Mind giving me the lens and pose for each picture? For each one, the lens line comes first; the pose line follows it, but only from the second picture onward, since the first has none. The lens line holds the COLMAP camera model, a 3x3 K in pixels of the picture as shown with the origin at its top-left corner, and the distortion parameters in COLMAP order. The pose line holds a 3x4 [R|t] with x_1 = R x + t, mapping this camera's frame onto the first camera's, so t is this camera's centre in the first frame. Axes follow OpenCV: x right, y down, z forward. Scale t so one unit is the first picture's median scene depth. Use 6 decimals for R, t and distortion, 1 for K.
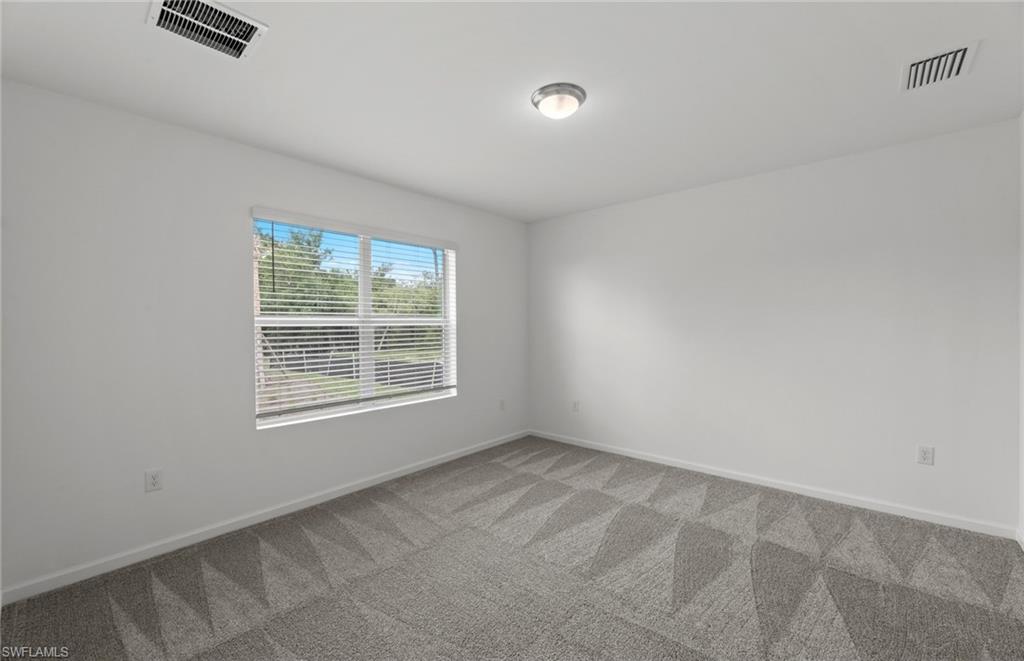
lens RADIAL K [[415.3, 0, 519.6], [0, 415.3, 329.3], [0, 0, 1]] dist [0.003857, -0.000187]
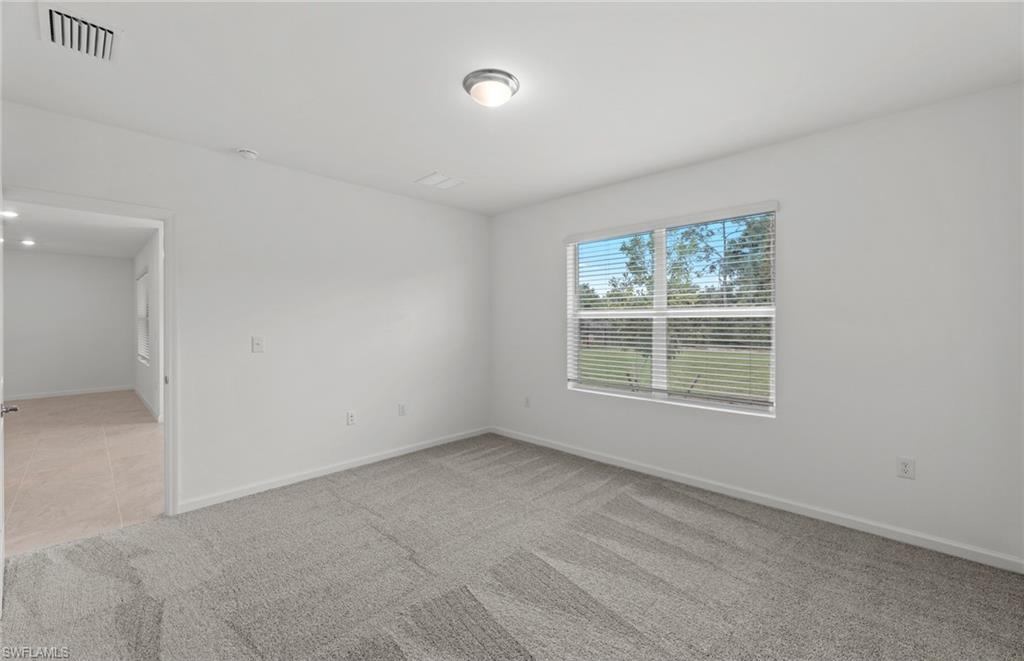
lens RADIAL K [[415.3, 0, 518.3], [0, 415.3, 328.9], [0, 0, 1]] dist [0.003857, -0.000187]
pose [[-0.041031, 0.029146, -0.998733, 0.670334], [-0.001927, 0.999570, 0.029250, -0.011129], [0.999156, 0.003125, -0.040957, 0.707086]]
